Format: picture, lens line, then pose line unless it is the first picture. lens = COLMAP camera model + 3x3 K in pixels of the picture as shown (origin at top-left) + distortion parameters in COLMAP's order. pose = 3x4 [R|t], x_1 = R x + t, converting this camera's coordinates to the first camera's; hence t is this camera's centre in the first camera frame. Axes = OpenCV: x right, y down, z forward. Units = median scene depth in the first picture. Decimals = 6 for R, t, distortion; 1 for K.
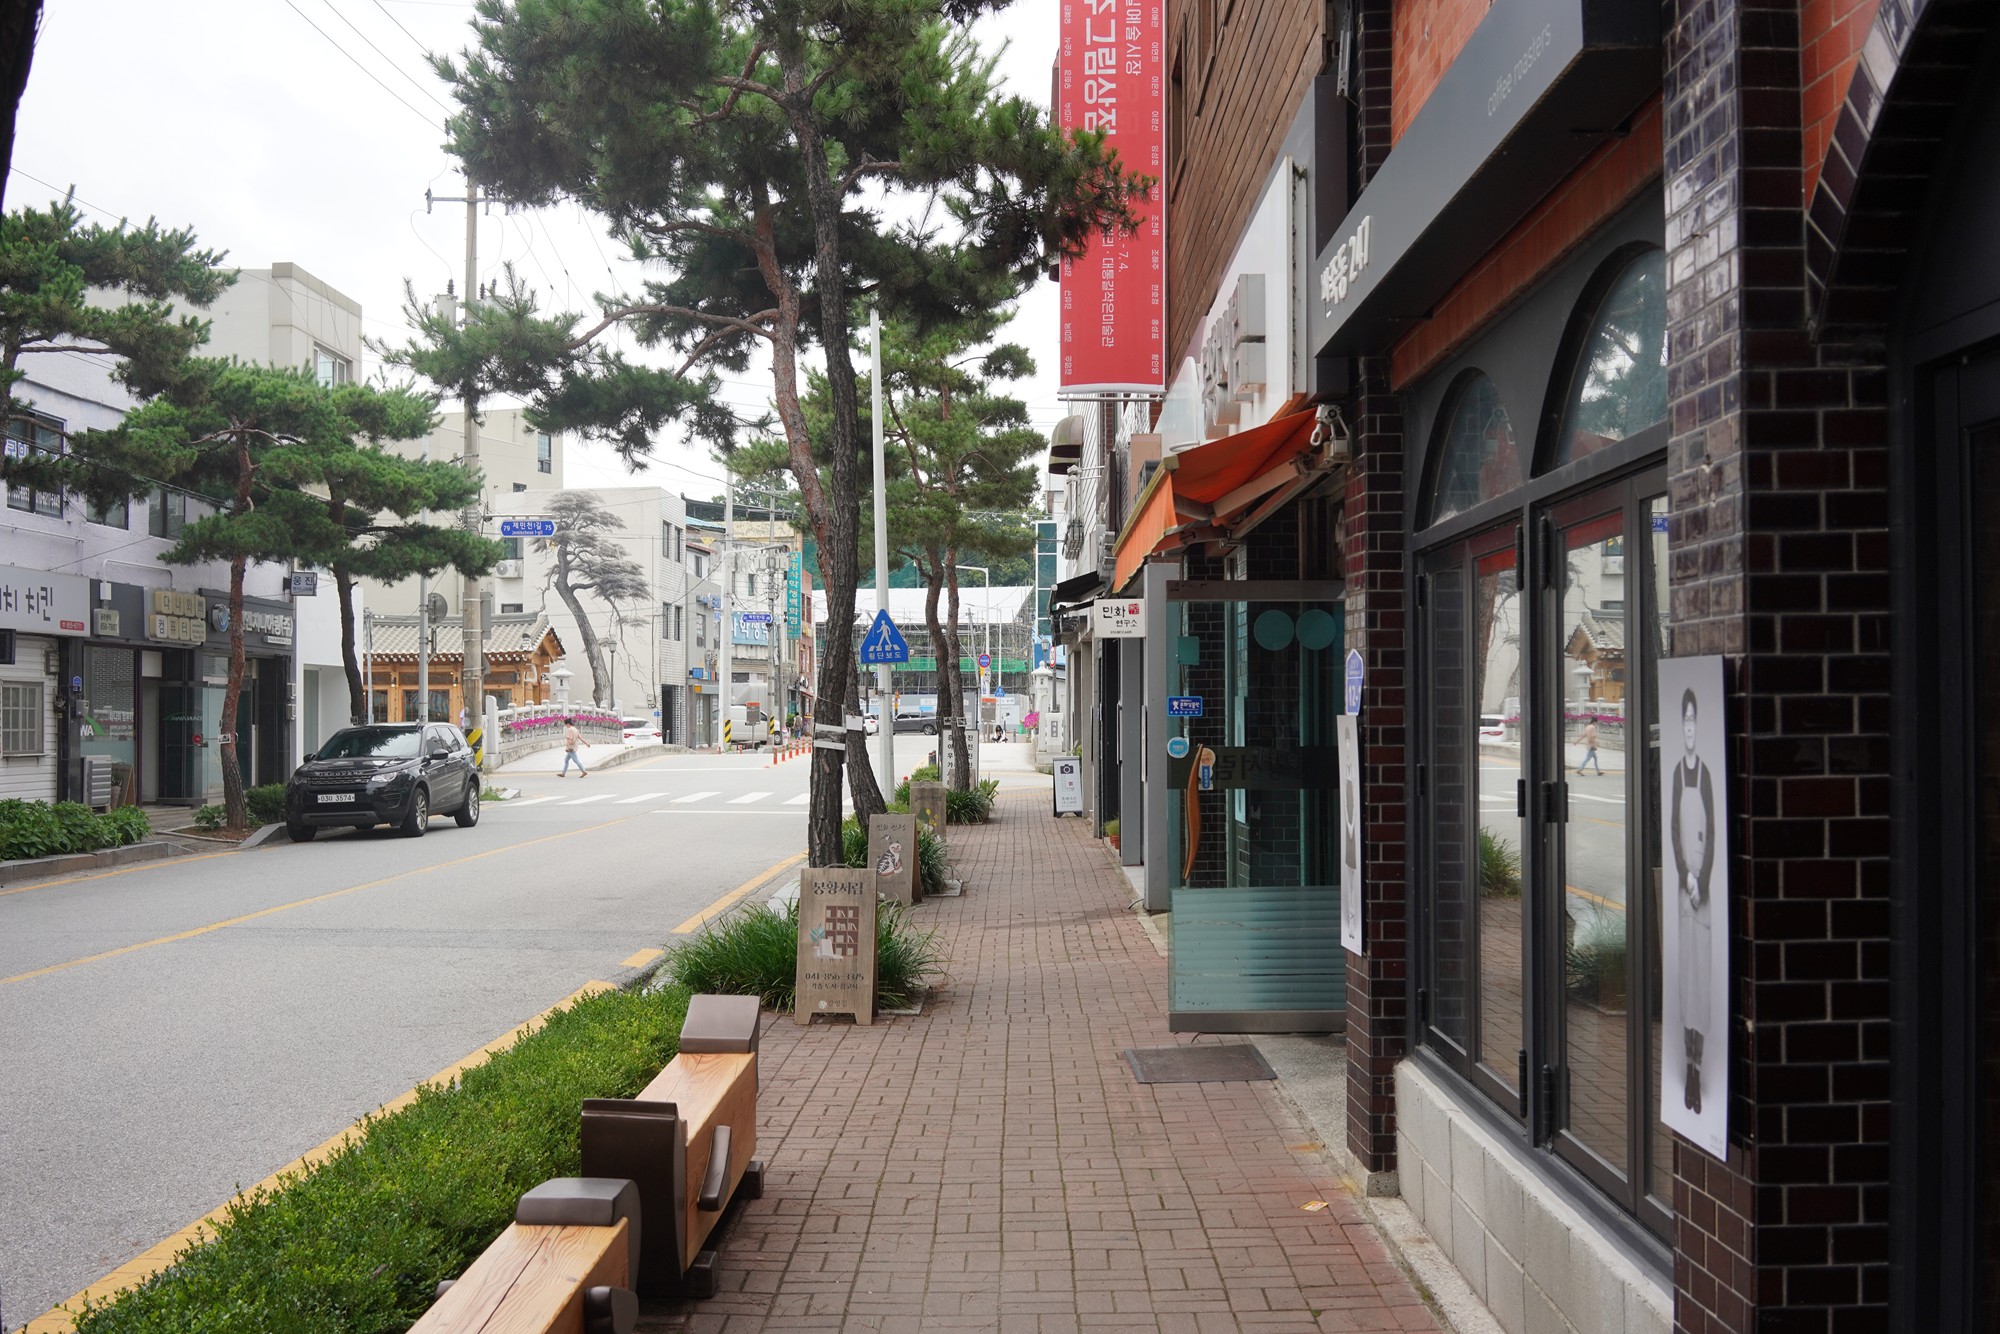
lens RADIAL K [[1932.3, 0, 1000.0], [0, 1932.3, 667.0], [0, 0, 1]] dist [0.002859, -0.096383]
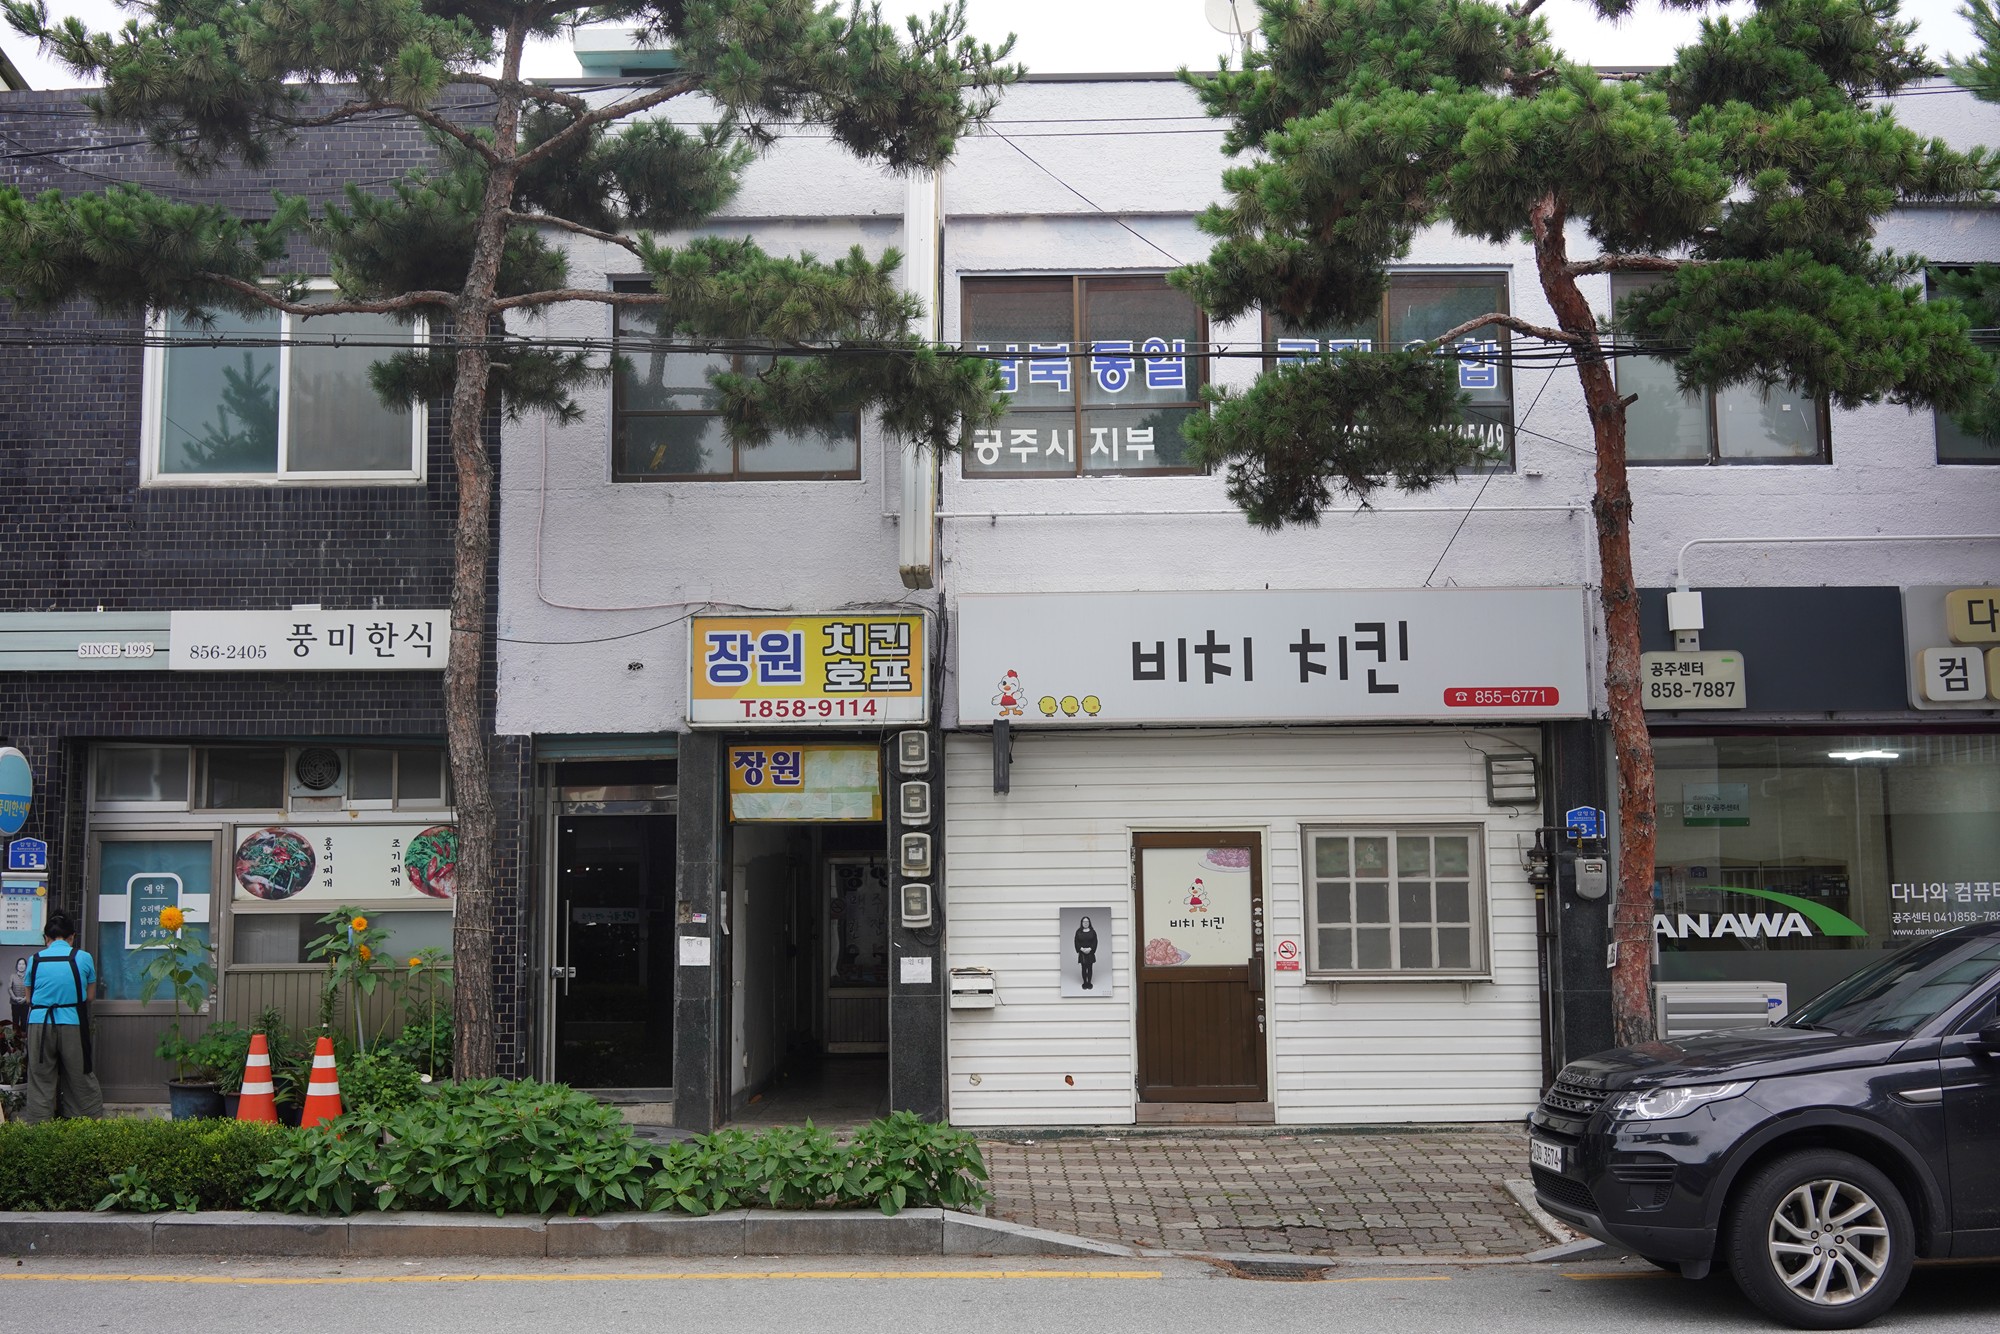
lens RADIAL K [[1932.3, 0, 1000.0], [0, 1932.3, 667.0], [0, 0, 1]] dist [0.002859, -0.096383]
pose [[-0.014696, -0.116951, -0.993029, -0.021514], [0.032321, 0.992562, -0.117374, 0.021731], [0.999369, -0.033821, -0.010807, 0.885688]]
